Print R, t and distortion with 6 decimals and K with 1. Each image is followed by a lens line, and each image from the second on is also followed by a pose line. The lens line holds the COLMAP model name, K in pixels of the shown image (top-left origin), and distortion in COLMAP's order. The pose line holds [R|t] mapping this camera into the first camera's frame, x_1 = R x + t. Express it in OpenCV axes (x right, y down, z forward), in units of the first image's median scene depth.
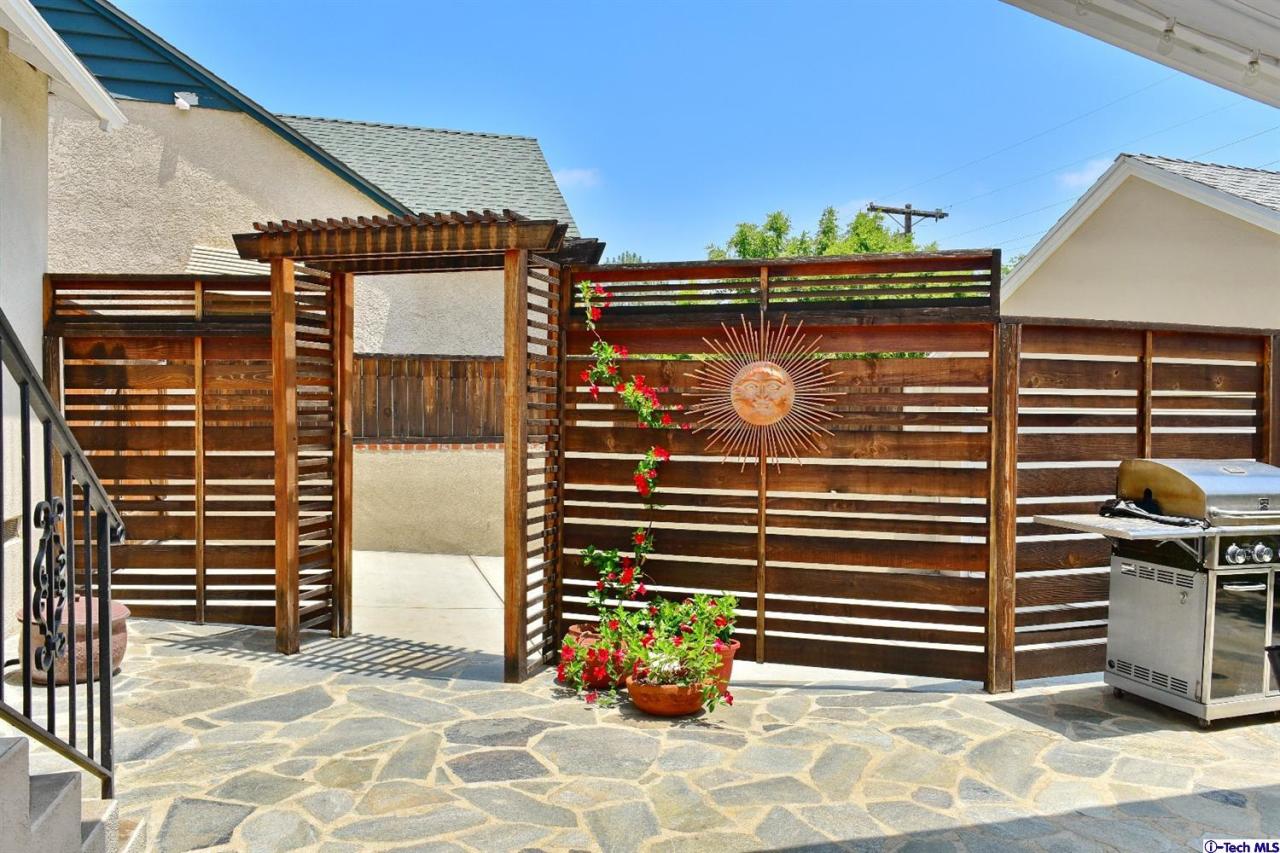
lens RADIAL K [[866.7, 0, 639.2], [0, 866.7, 425.2], [0, 0, 1]] dist [-0.008777, -0.003888]
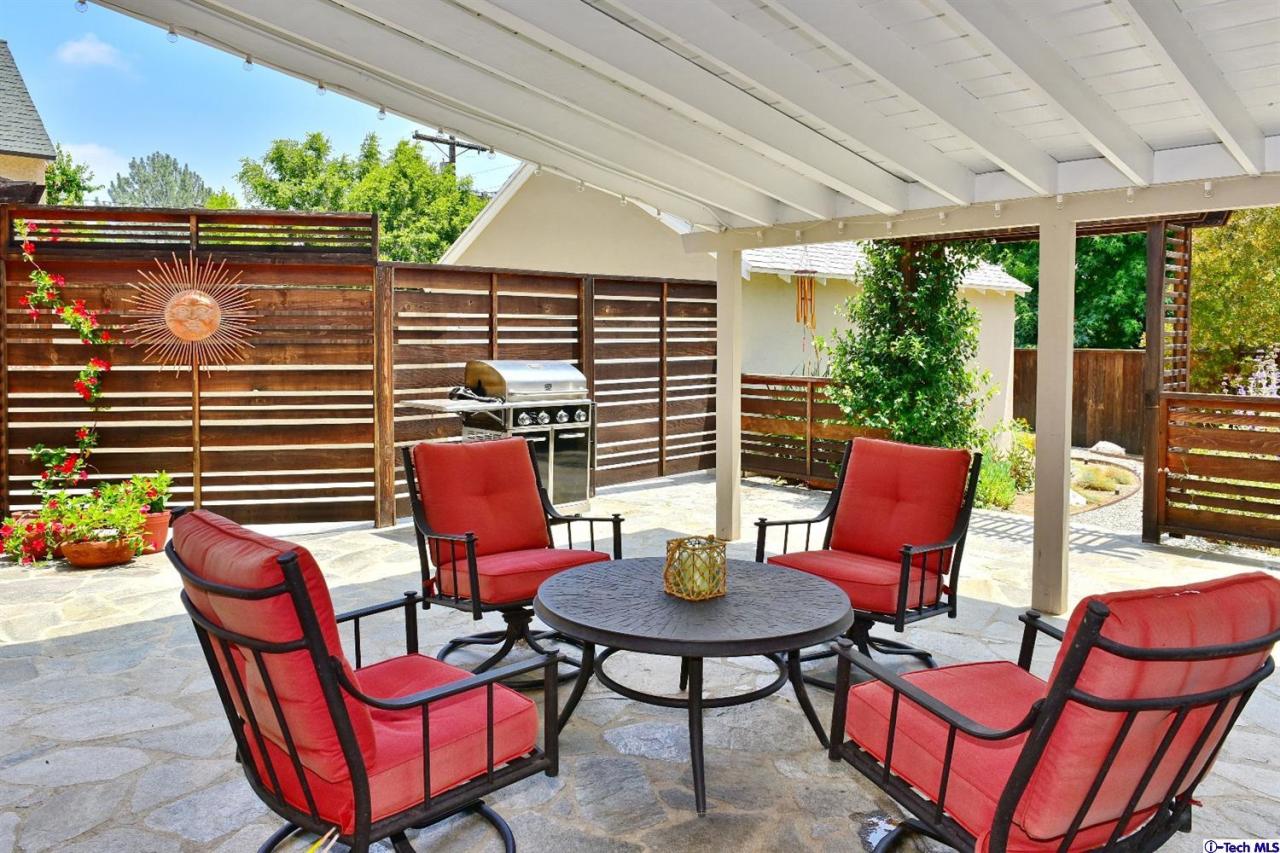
lens RADIAL K [[866.7, 0, 658.8], [0, 866.7, 365.5], [0, 0, 1]] dist [-0.008777, -0.003888]
pose [[0.879218, -0.023800, 0.475826, 0.137833], [0.011967, 0.999540, 0.027883, 0.009446], [-0.476270, -0.018821, 0.879098, -0.438962]]
